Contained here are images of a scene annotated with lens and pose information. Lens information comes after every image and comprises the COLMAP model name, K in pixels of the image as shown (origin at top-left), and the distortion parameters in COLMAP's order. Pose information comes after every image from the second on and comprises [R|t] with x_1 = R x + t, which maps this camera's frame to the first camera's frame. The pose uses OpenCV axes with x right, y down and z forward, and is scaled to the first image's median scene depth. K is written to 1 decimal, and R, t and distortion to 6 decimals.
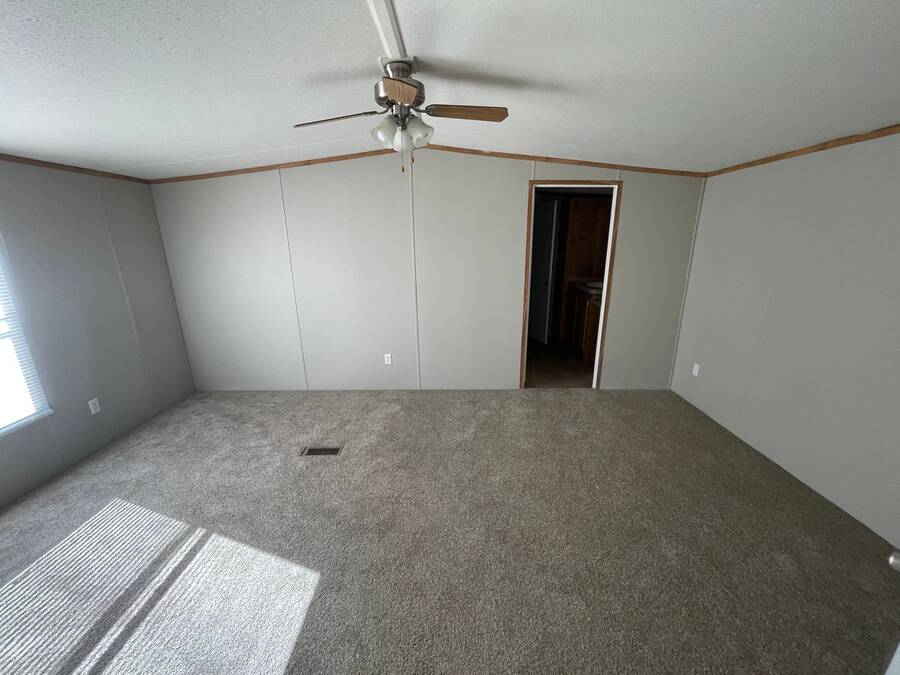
lens RADIAL K [[363.9, 0, 450.0], [0, 363.9, 337.5], [0, 0, 1]] dist [0.002442, 0.000065]
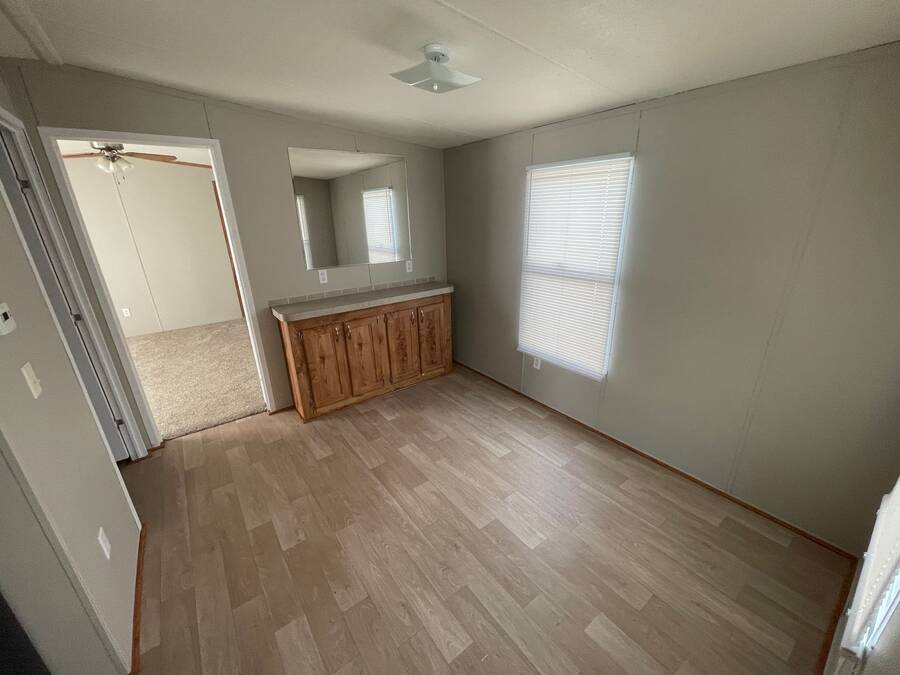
lens RADIAL K [[355.7, 0, 433.7], [0, 355.7, 338.0], [0, 0, 1]] dist [0.000457, 0.000018]
pose [[0.810307, -0.221714, 0.542443, 0.013266], [0.191209, 0.975035, 0.112898, 0.275383], [-0.553932, 0.012238, 0.832472, -0.901501]]
